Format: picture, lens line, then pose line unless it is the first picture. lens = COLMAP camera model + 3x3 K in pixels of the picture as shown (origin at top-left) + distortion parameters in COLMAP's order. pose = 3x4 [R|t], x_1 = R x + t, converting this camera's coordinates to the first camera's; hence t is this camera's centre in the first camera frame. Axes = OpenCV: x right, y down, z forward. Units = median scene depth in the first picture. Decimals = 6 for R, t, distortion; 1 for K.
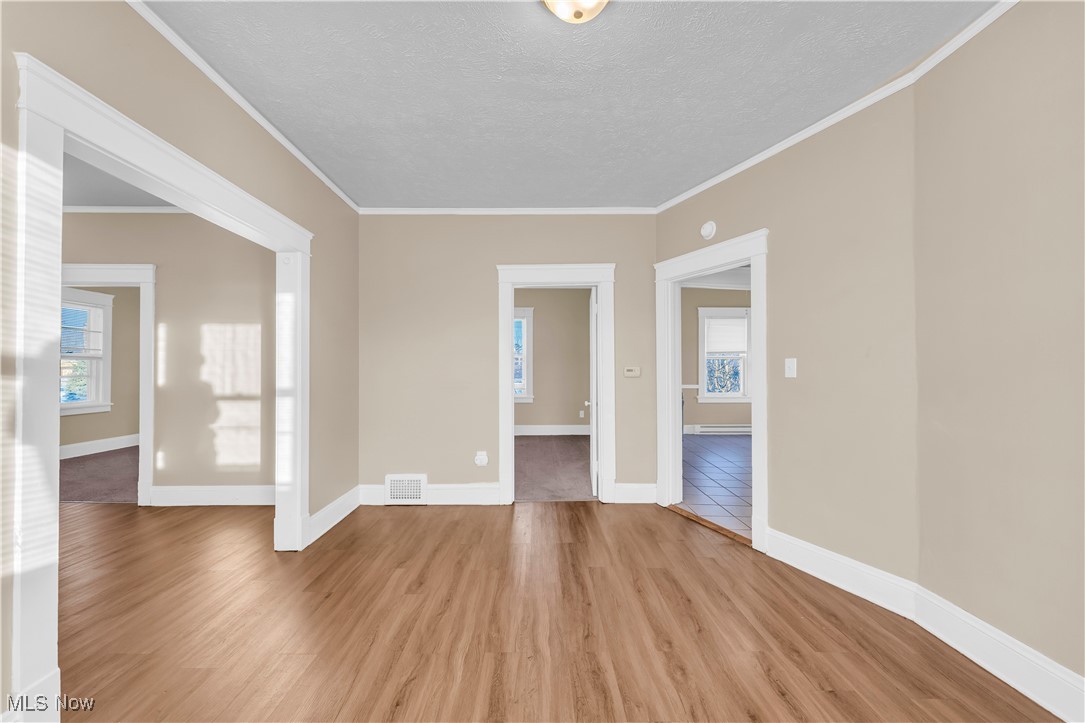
lens RADIAL K [[439.7, 0, 543.7], [0, 439.7, 367.2], [0, 0, 1]] dist [0.003625, 0.000395]
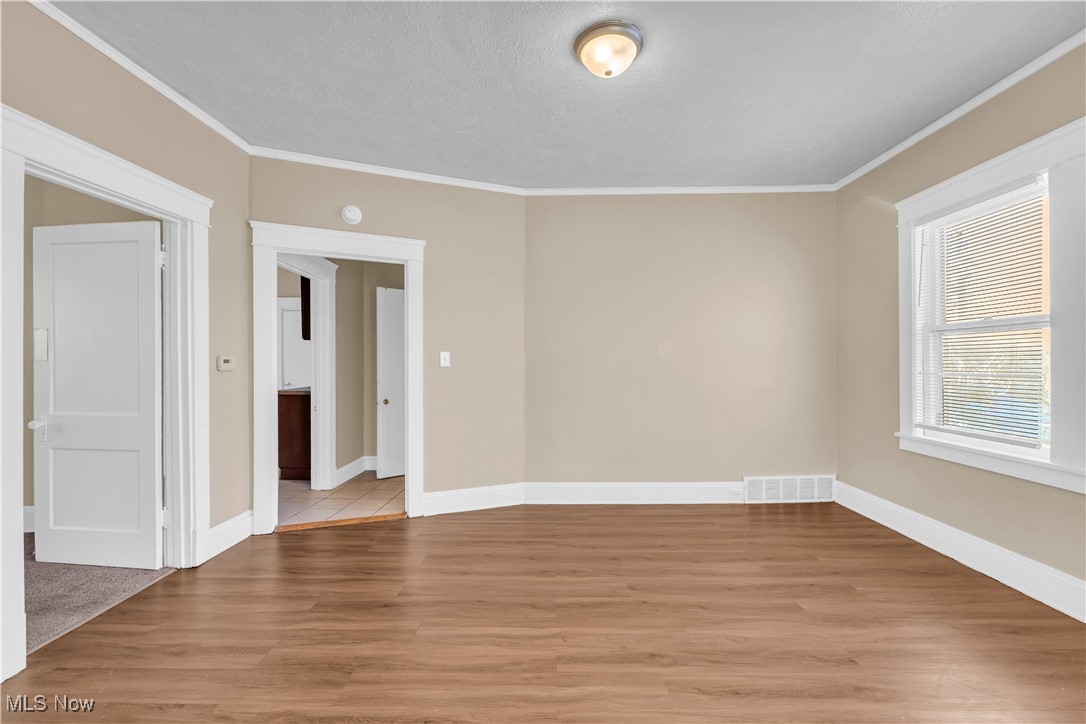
lens RADIAL K [[440.1, 0, 539.8], [0, 440.1, 367.1], [0, 0, 1]] dist [0.003625, 0.000395]
pose [[0.038730, -0.012879, 0.999167, -0.966483], [-0.005936, 0.999896, 0.013118, 0.009133], [-0.999232, -0.006439, 0.038650, 0.938137]]
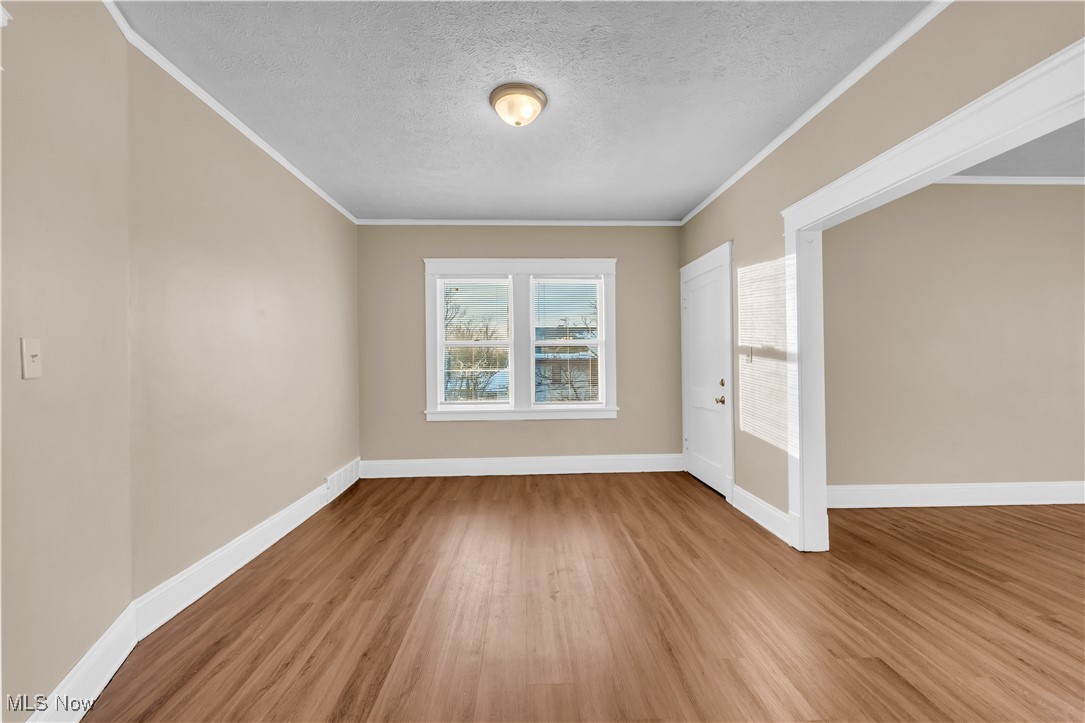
lens RADIAL K [[439.7, 0, 532.6], [0, 439.7, 367.3], [0, 0, 1]] dist [0.003625, 0.000395]
pose [[-0.999963, 0.008603, -0.000834, 0.030926], [0.008600, 0.999958, 0.003264, 0.020207], [0.000862, 0.003257, -0.999994, 2.037202]]
